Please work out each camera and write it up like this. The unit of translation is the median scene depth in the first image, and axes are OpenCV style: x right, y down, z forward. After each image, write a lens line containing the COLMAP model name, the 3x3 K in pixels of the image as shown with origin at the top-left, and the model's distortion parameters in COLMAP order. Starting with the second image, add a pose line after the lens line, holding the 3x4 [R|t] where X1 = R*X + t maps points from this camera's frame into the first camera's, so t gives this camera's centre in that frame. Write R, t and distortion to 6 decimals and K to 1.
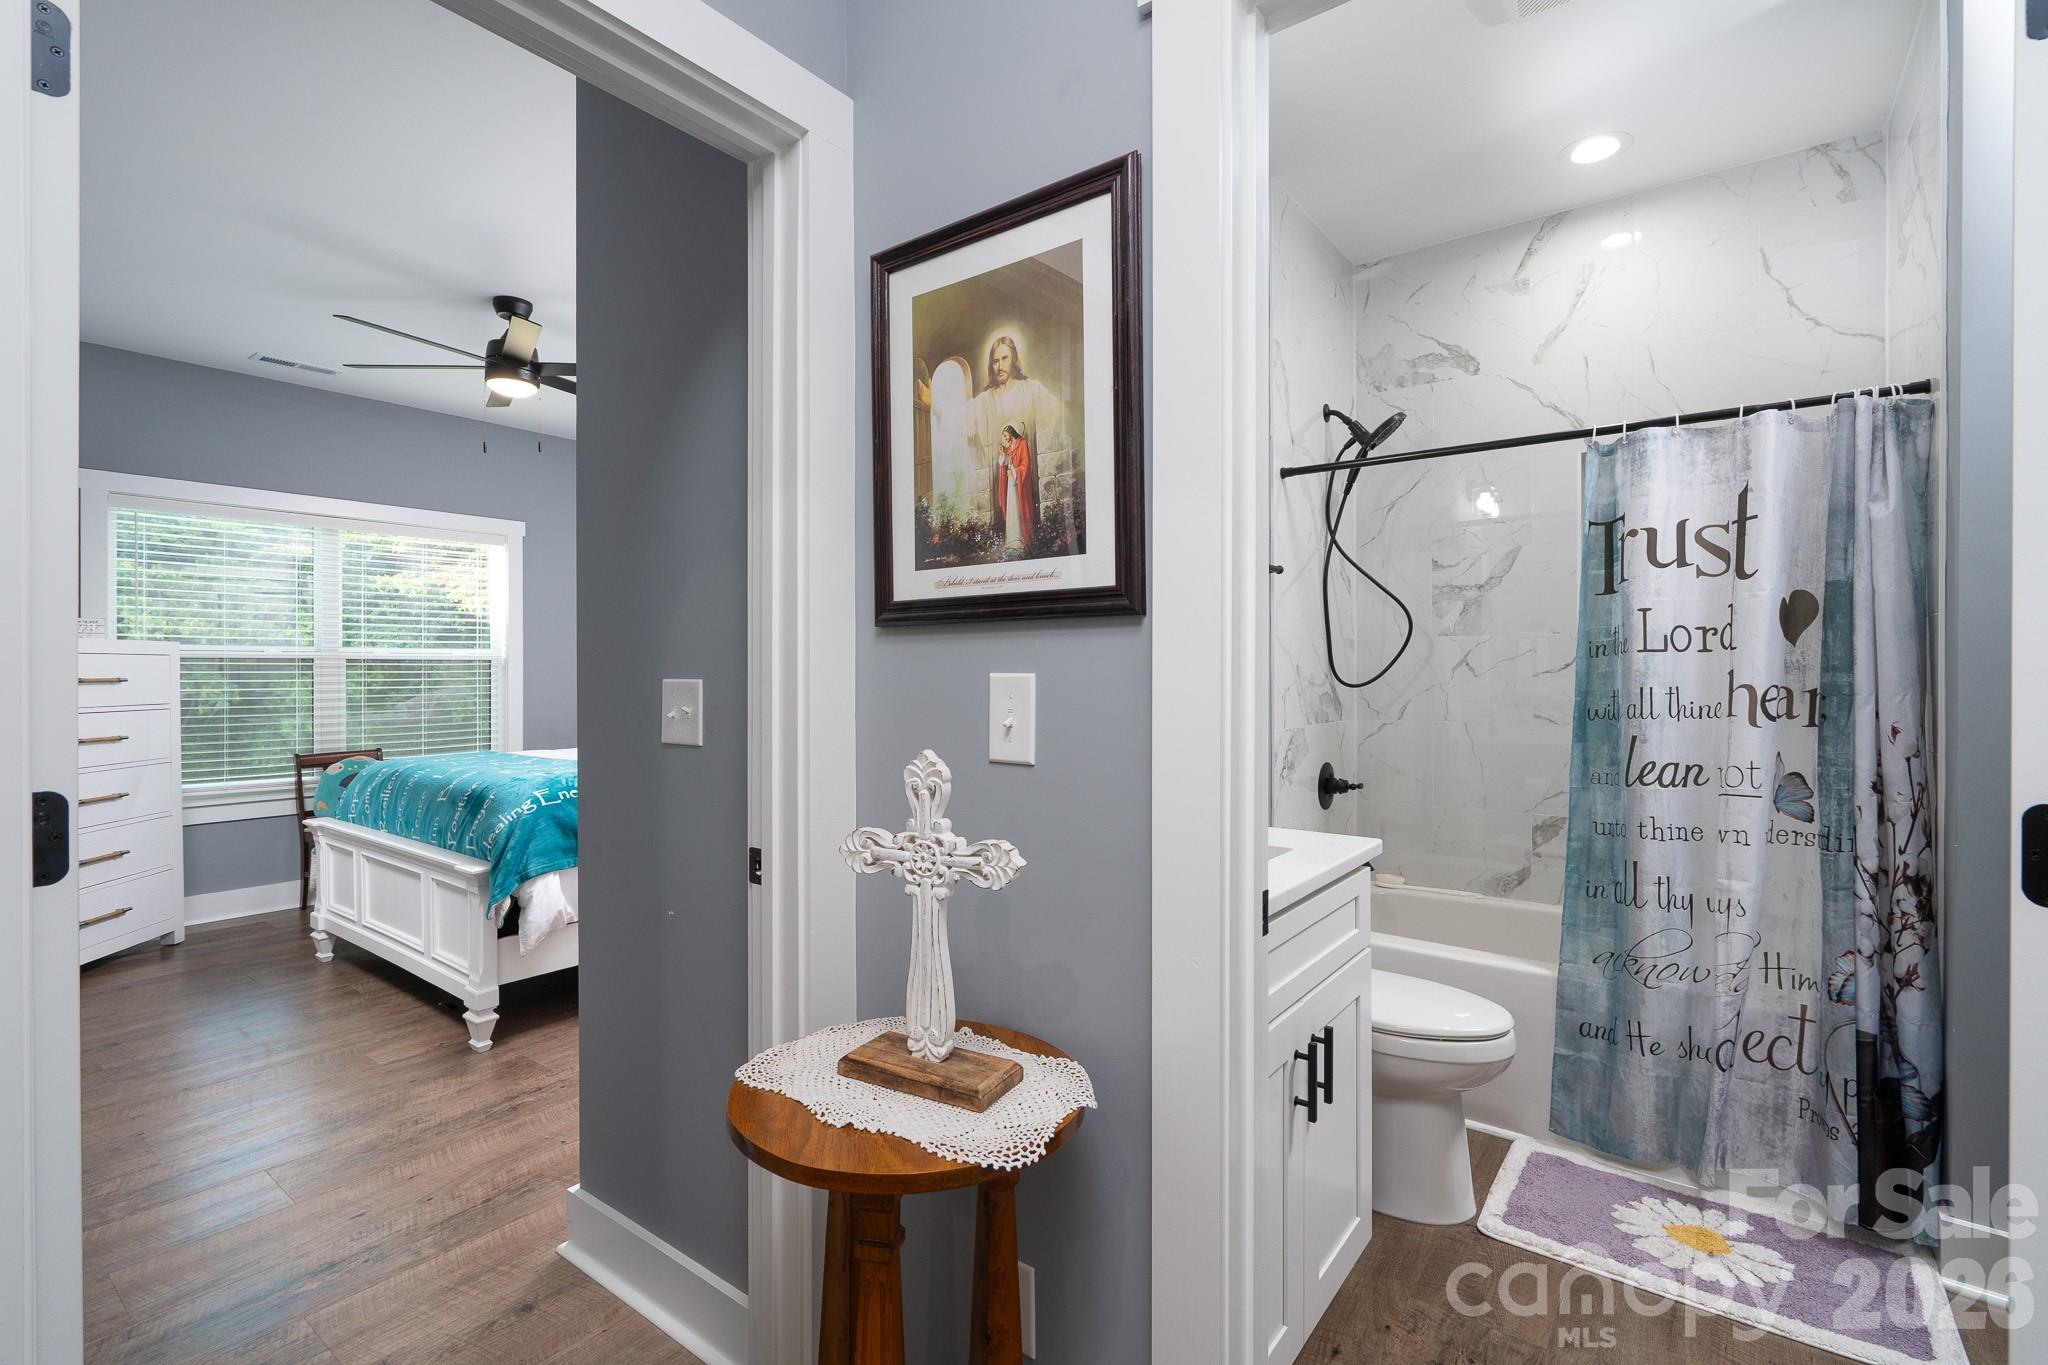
lens RADIAL K [[949.0, 0, 1007.8], [0, 949.0, 678.6], [0, 0, 1]] dist [-0.003281, -0.000066]
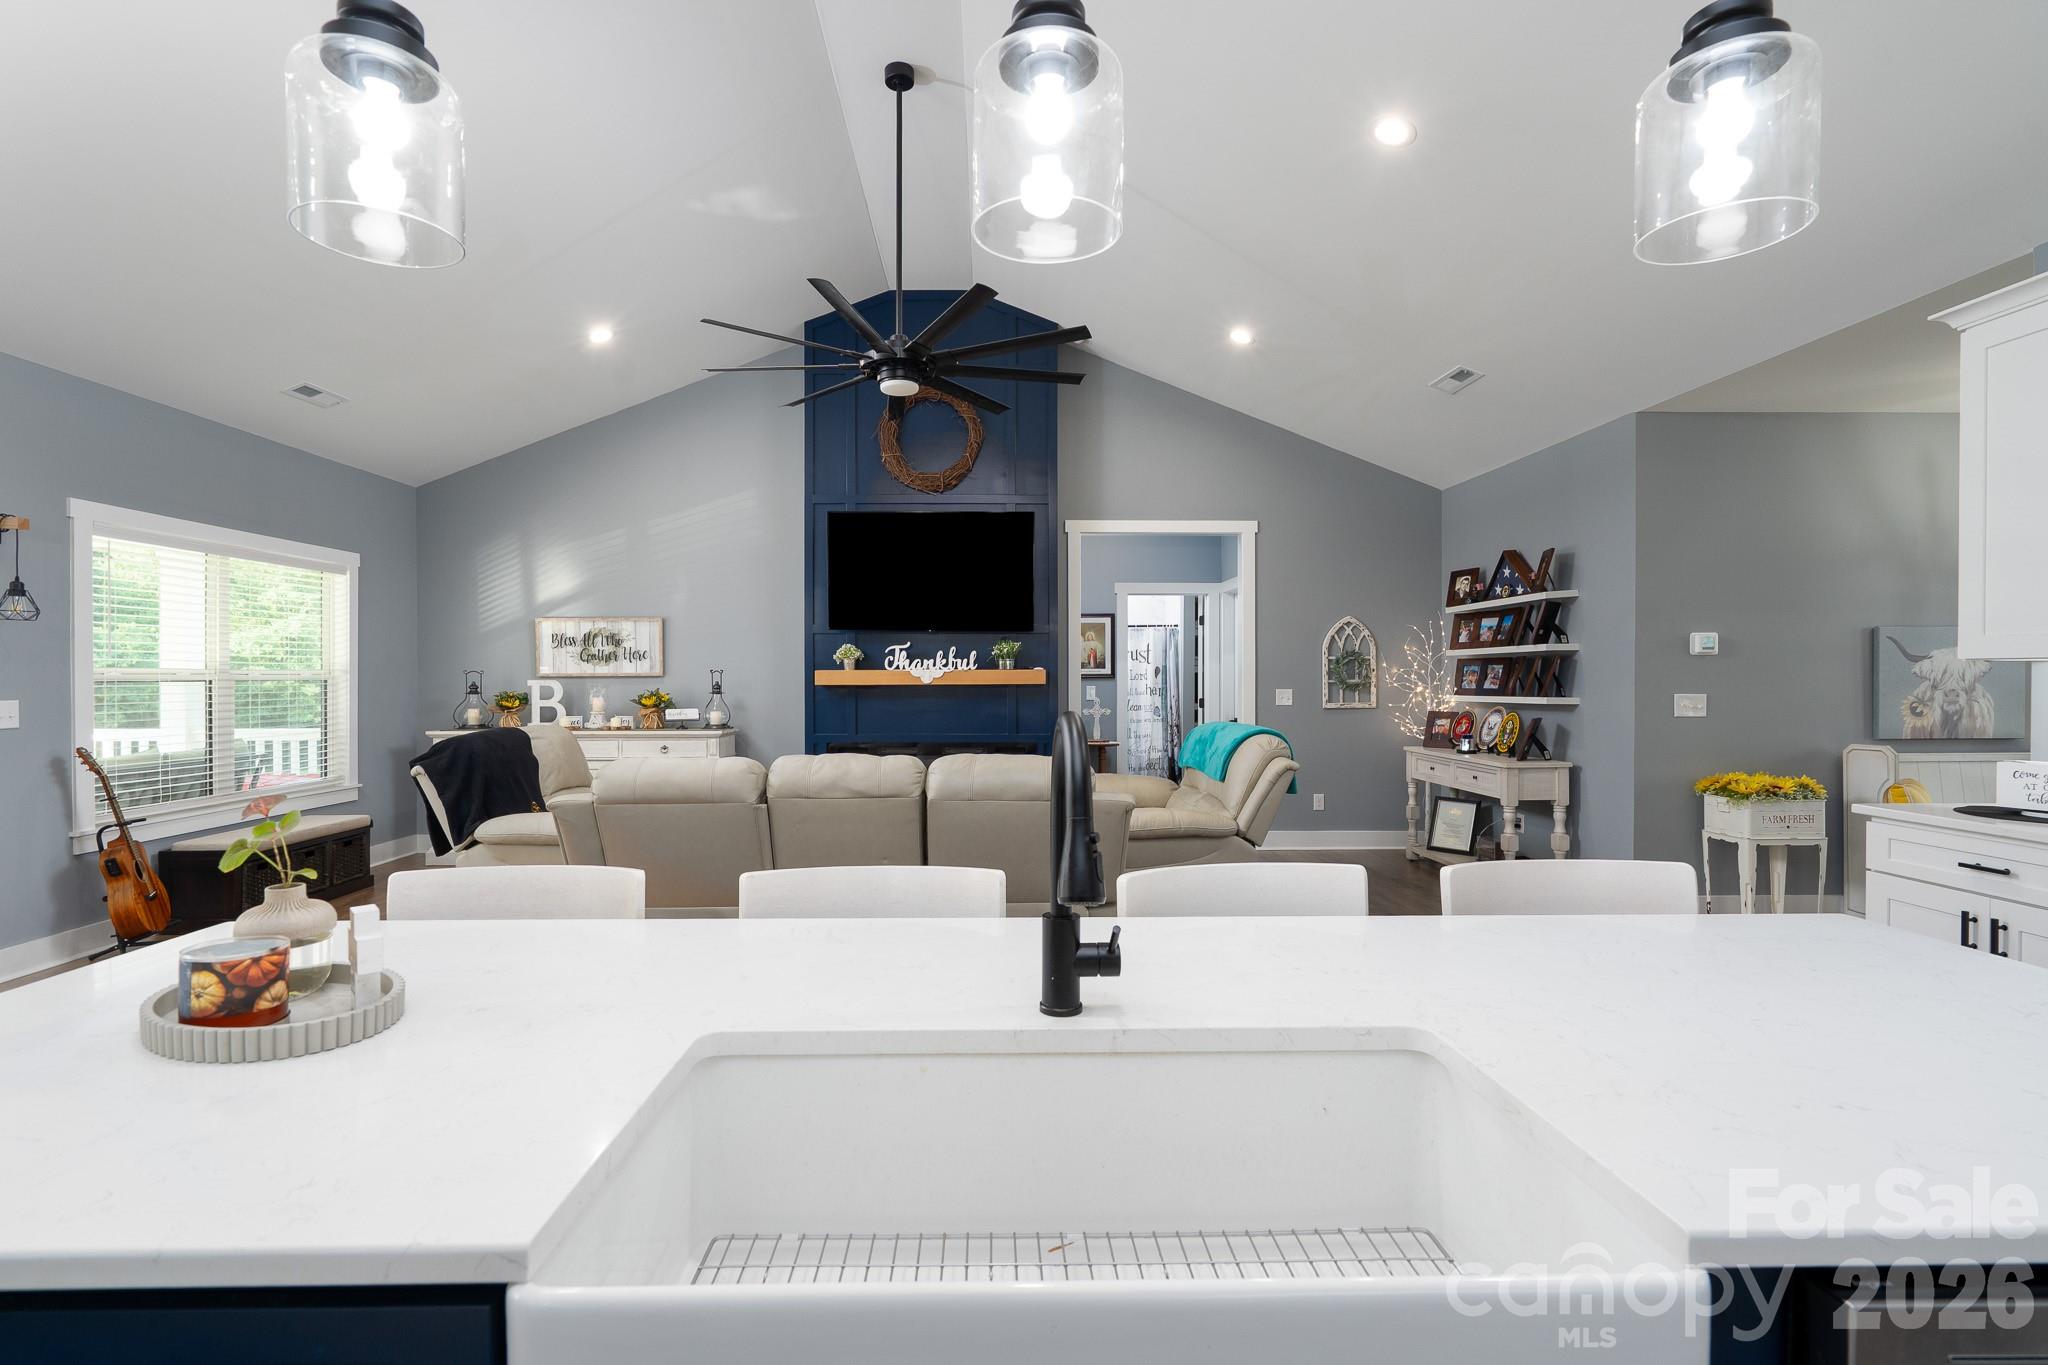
lens RADIAL K [[949.0, 0, 1034.3], [0, 949.0, 676.0], [0, 0, 1]] dist [-0.003281, -0.000066]
pose [[0.762120, 0.005020, 0.647416, -0.982701], [-0.006297, 0.999980, -0.000342, -0.015639], [-0.647405, -0.003816, 0.762137, -0.802852]]
